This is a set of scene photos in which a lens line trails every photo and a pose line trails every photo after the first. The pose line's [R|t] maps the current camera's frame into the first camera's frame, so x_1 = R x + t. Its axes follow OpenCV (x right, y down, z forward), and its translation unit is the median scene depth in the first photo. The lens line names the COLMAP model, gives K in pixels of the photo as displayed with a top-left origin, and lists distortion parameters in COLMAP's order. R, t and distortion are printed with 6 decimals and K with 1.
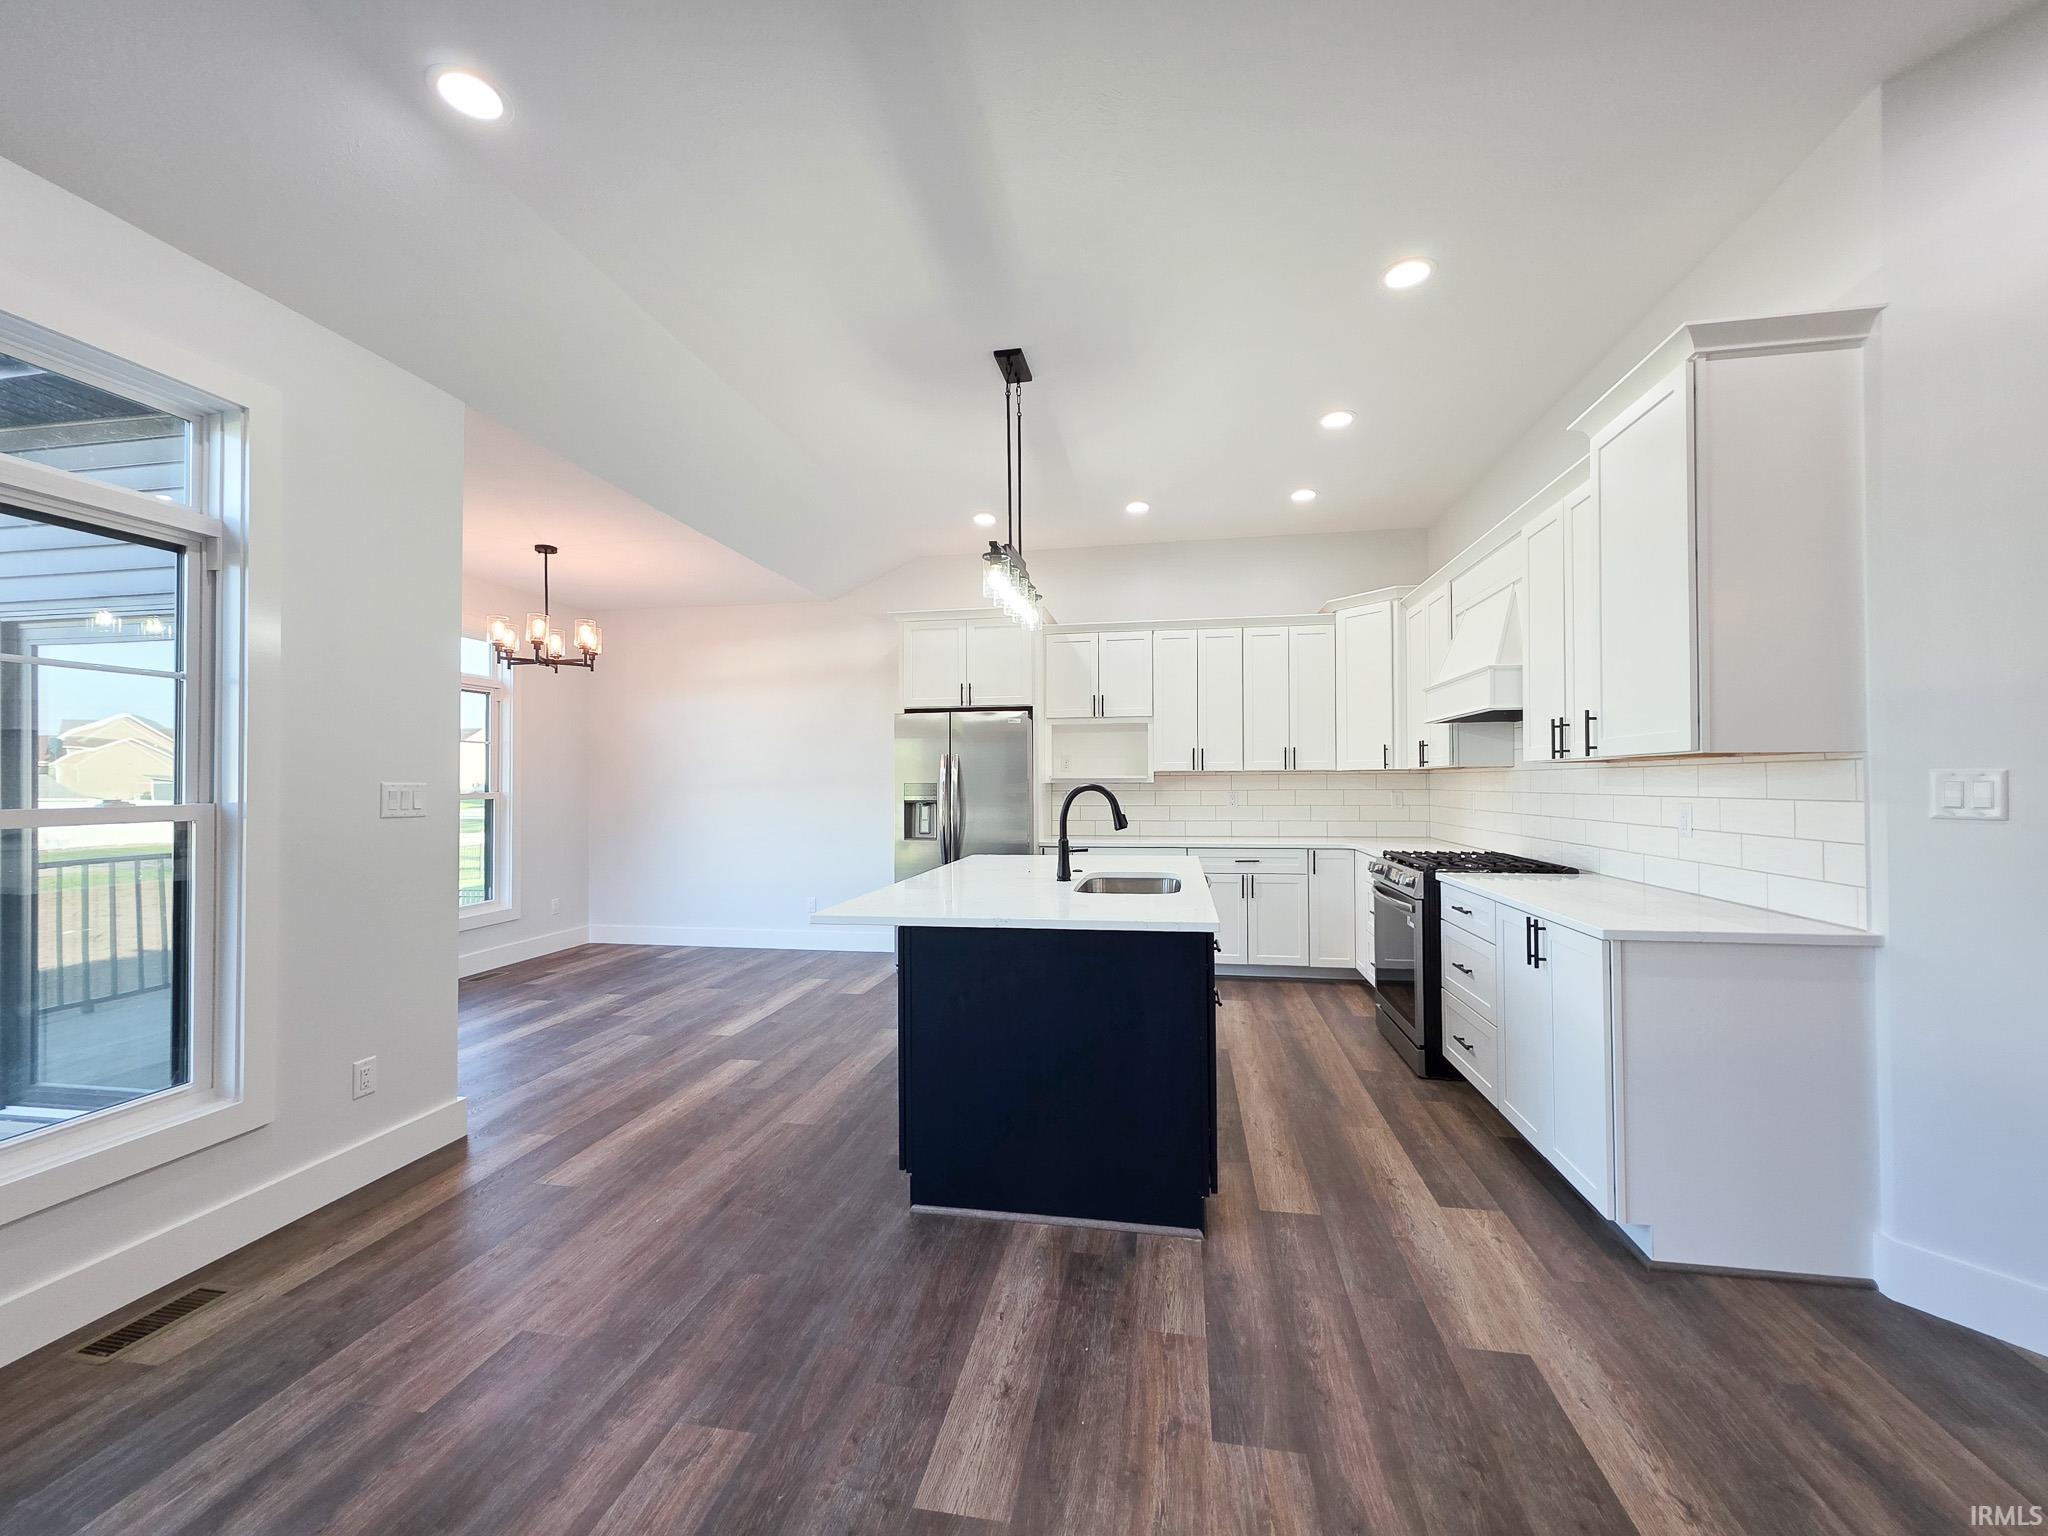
lens RADIAL K [[821.3, 0, 1025.1], [0, 821.3, 770.5], [0, 0, 1]] dist [0.002172, 0.000033]
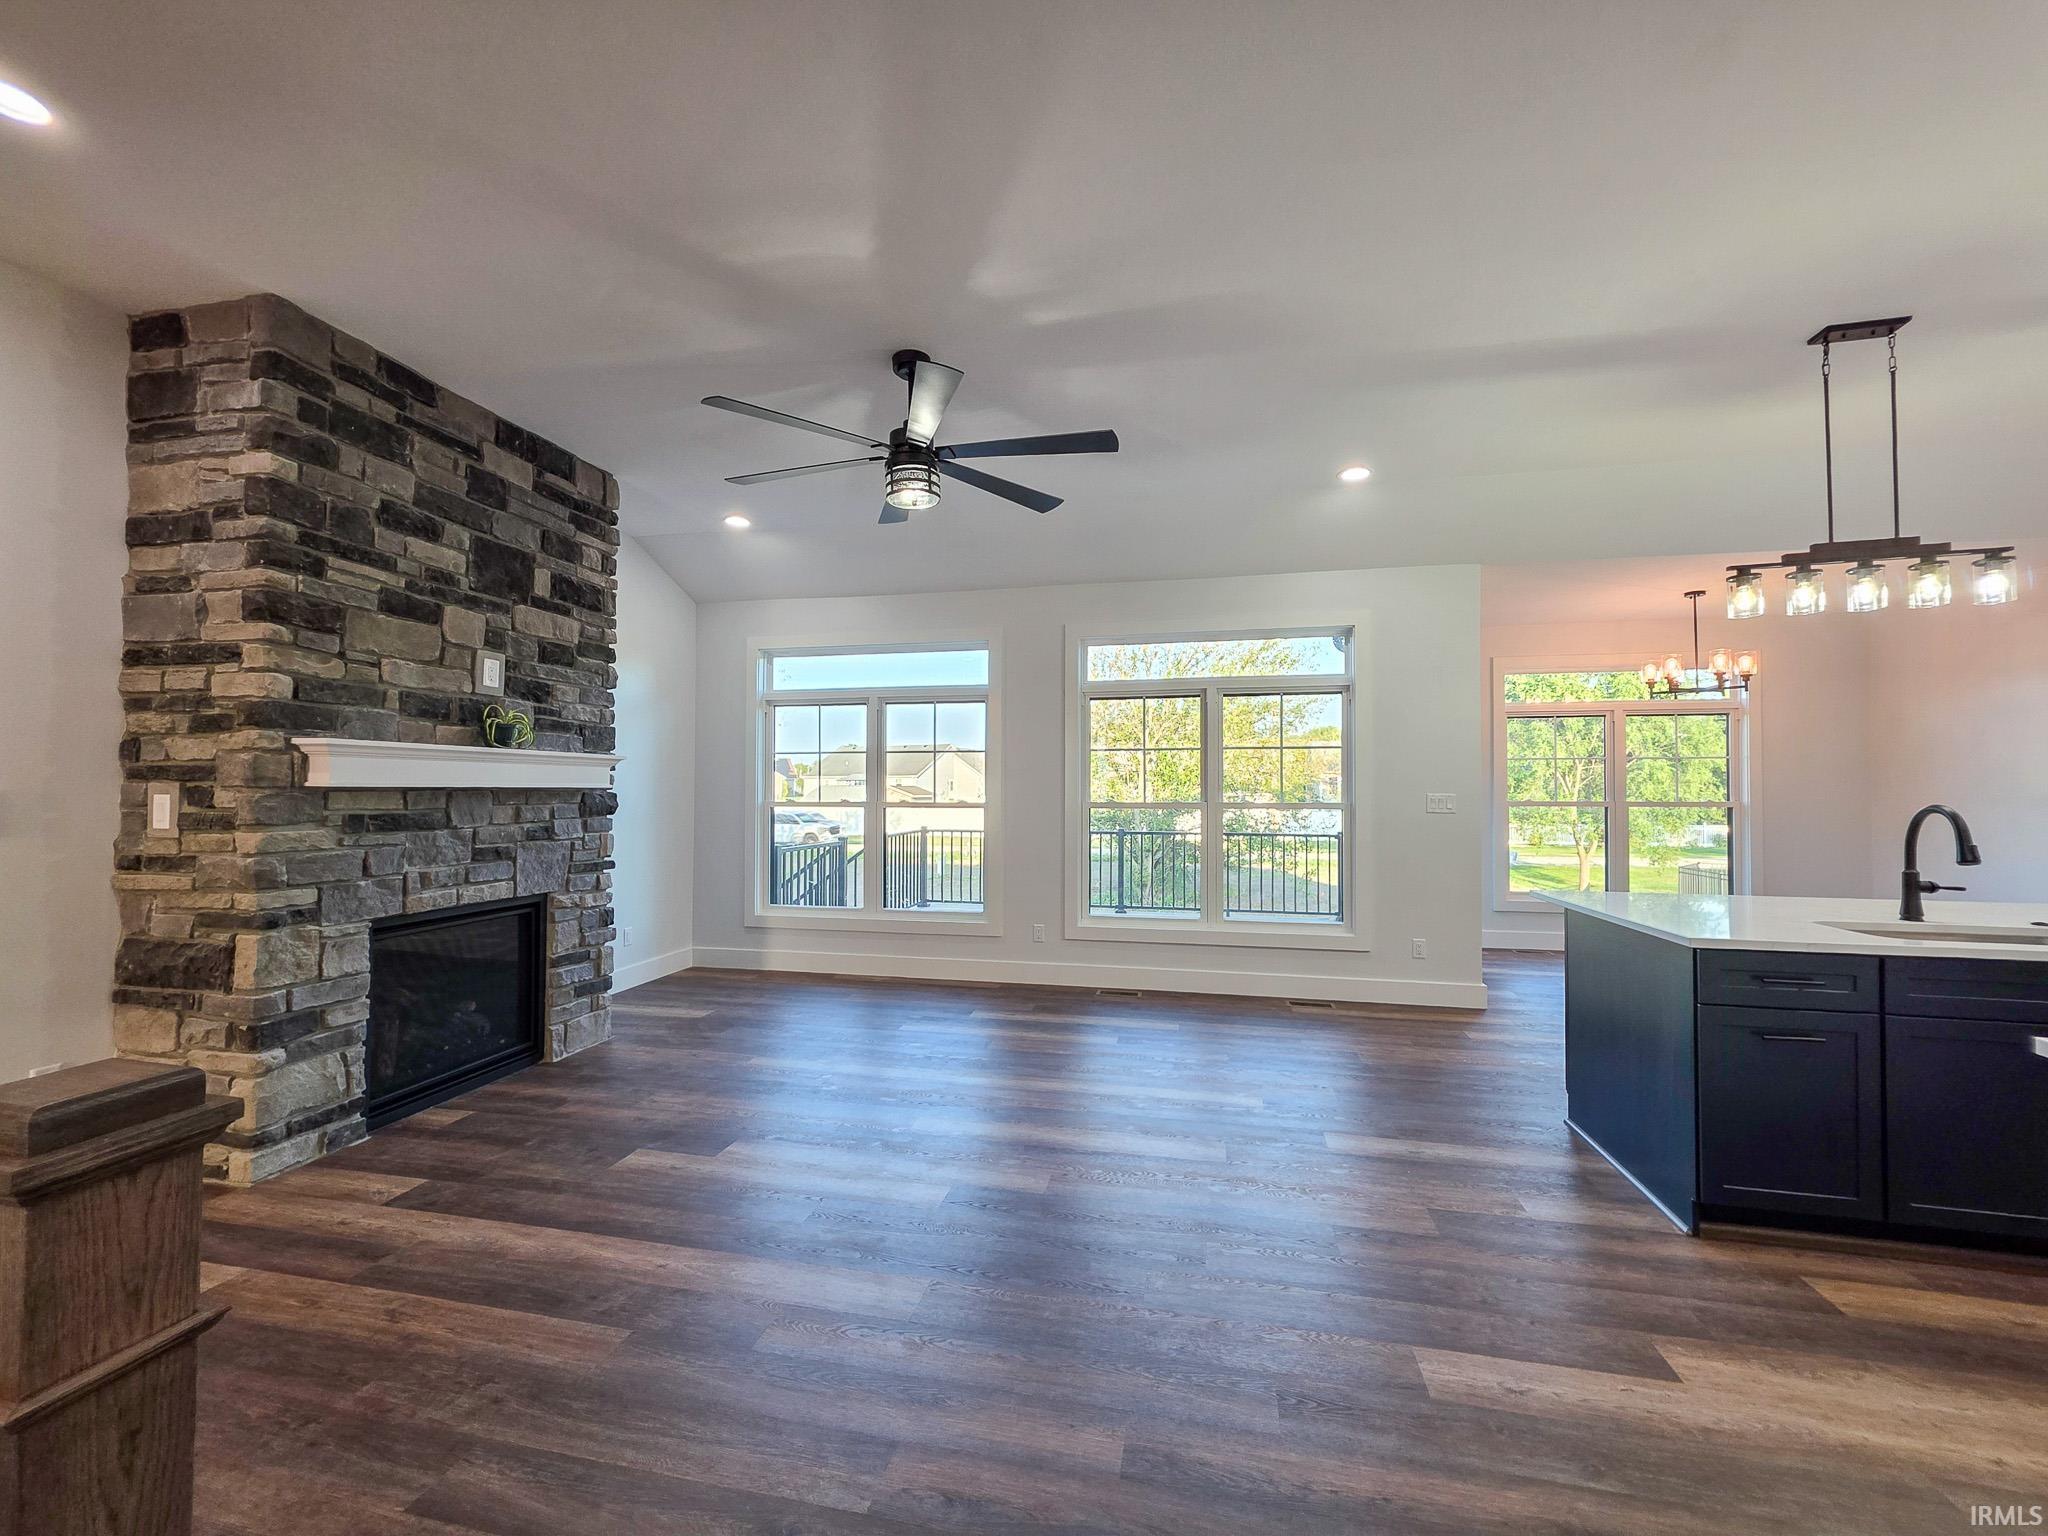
lens RADIAL K [[821.3, 0, 1029.9], [0, 821.3, 771.6], [0, 0, 1]] dist [0.002172, 0.000033]
pose [[-0.035284, -0.015045, -0.999264, 1.015240], [0.011590, 0.999813, -0.015463, -0.015230], [0.999310, -0.012127, -0.035103, 0.154810]]
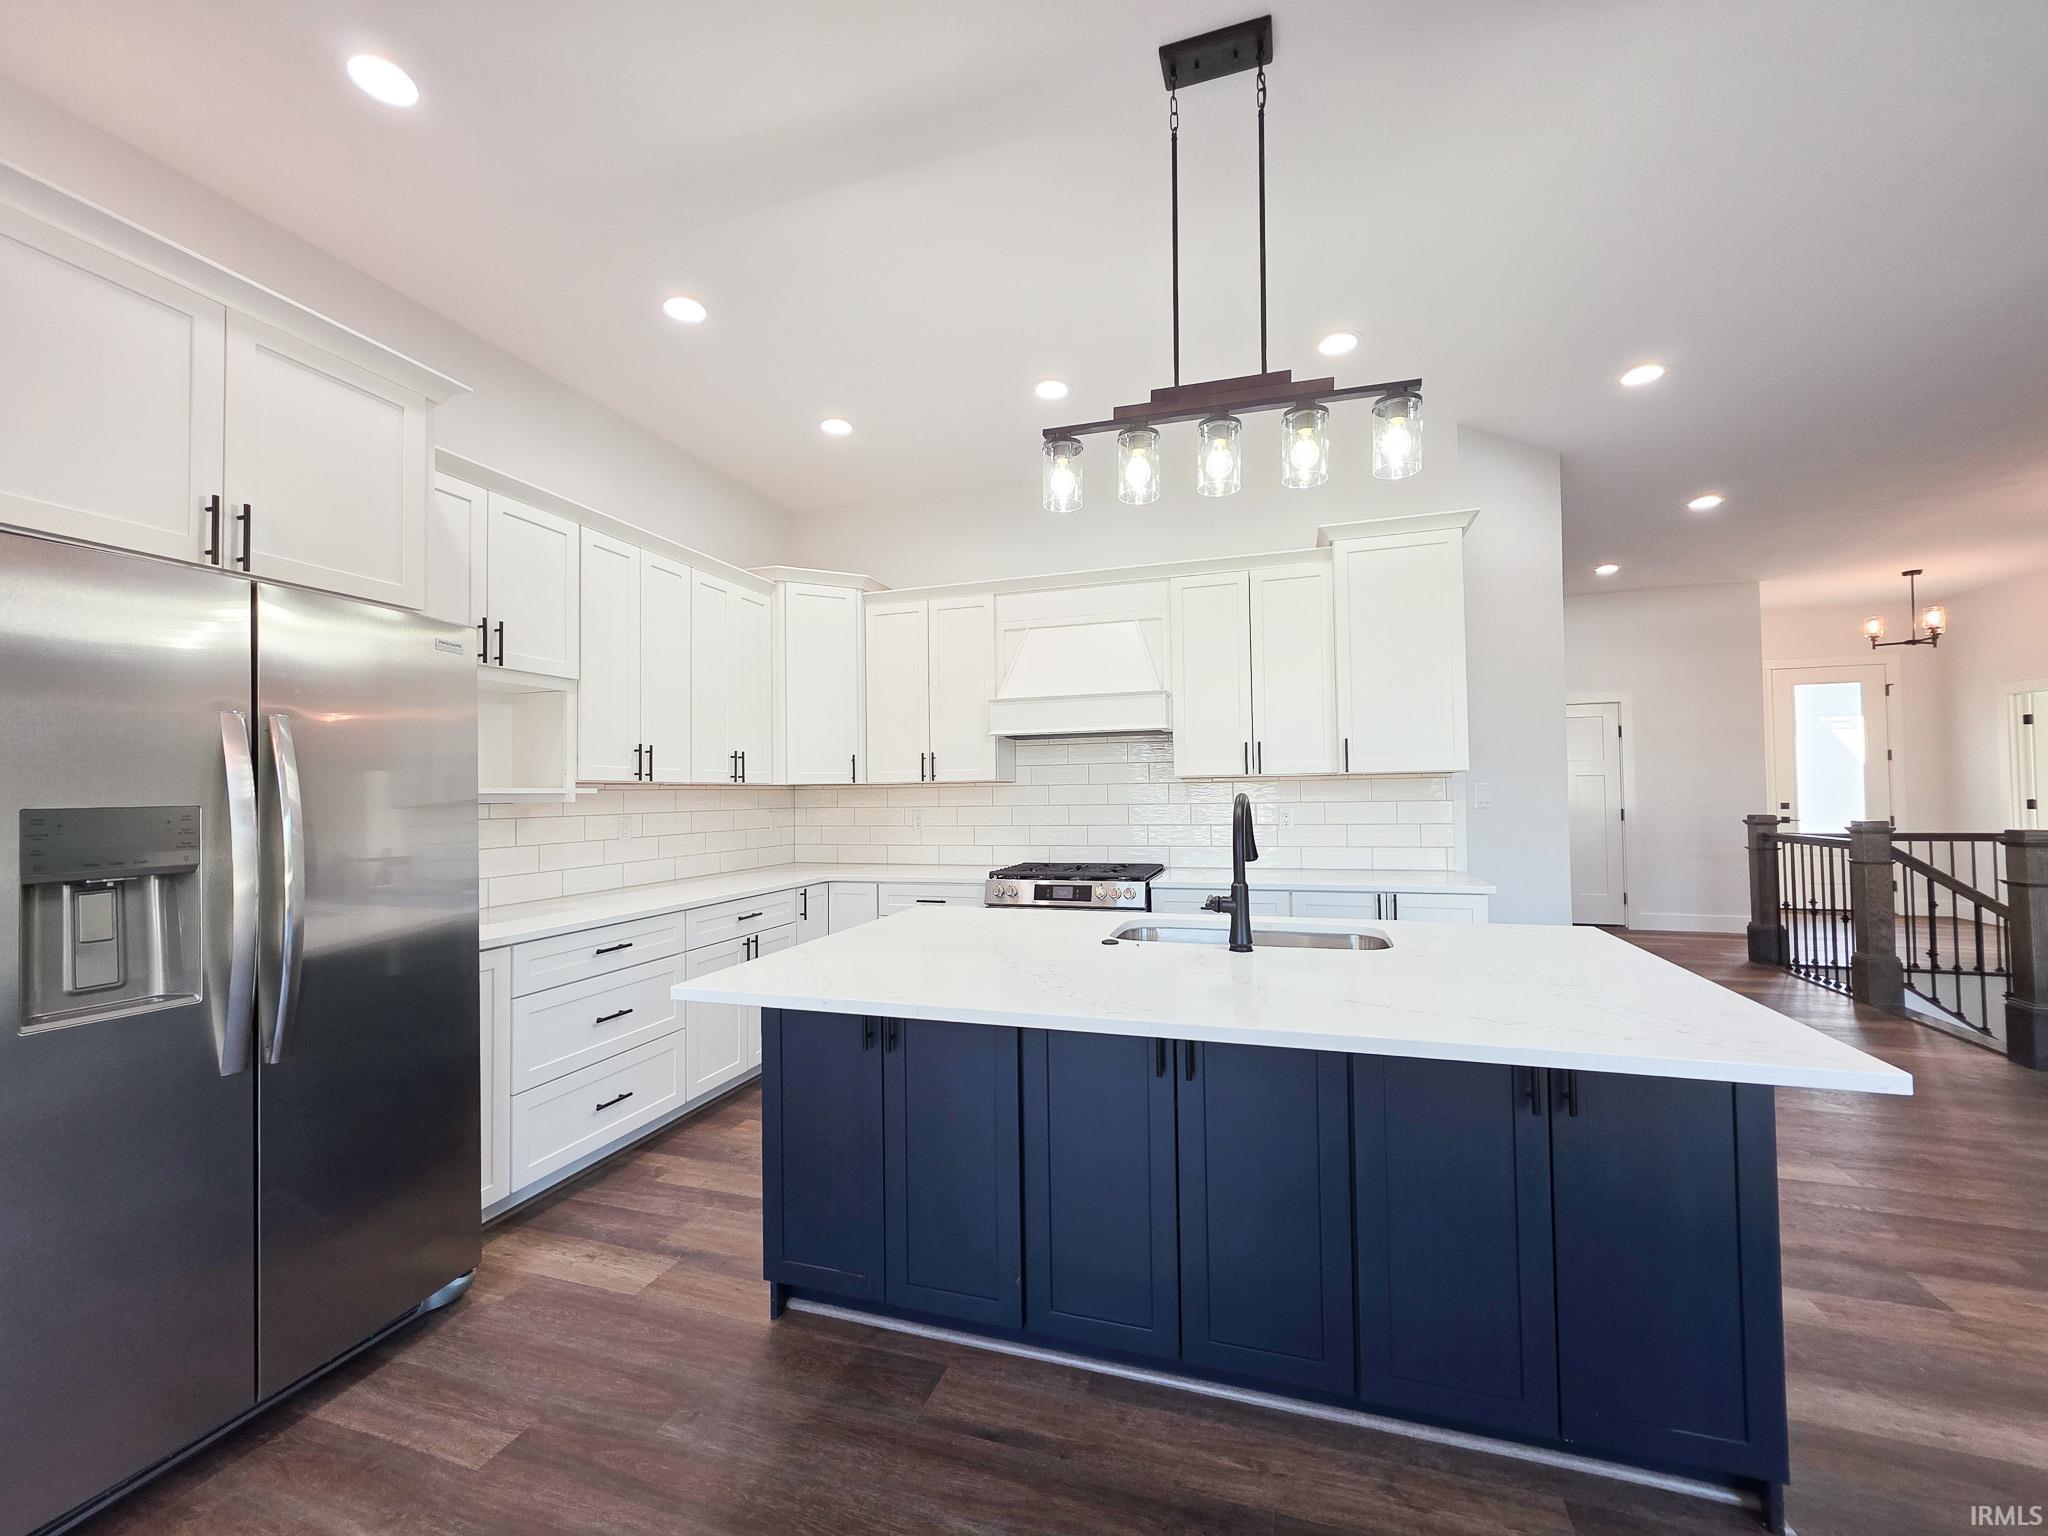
lens RADIAL K [[821.3, 0, 1030.9], [0, 821.3, 771.8], [0, 0, 1]] dist [0.002172, 0.000033]
pose [[0.129389, 0.028527, 0.991183, -0.652040], [-0.000798, 0.999589, -0.028665, 0.018917], [-0.991594, 0.002918, 0.129359, 1.195414]]
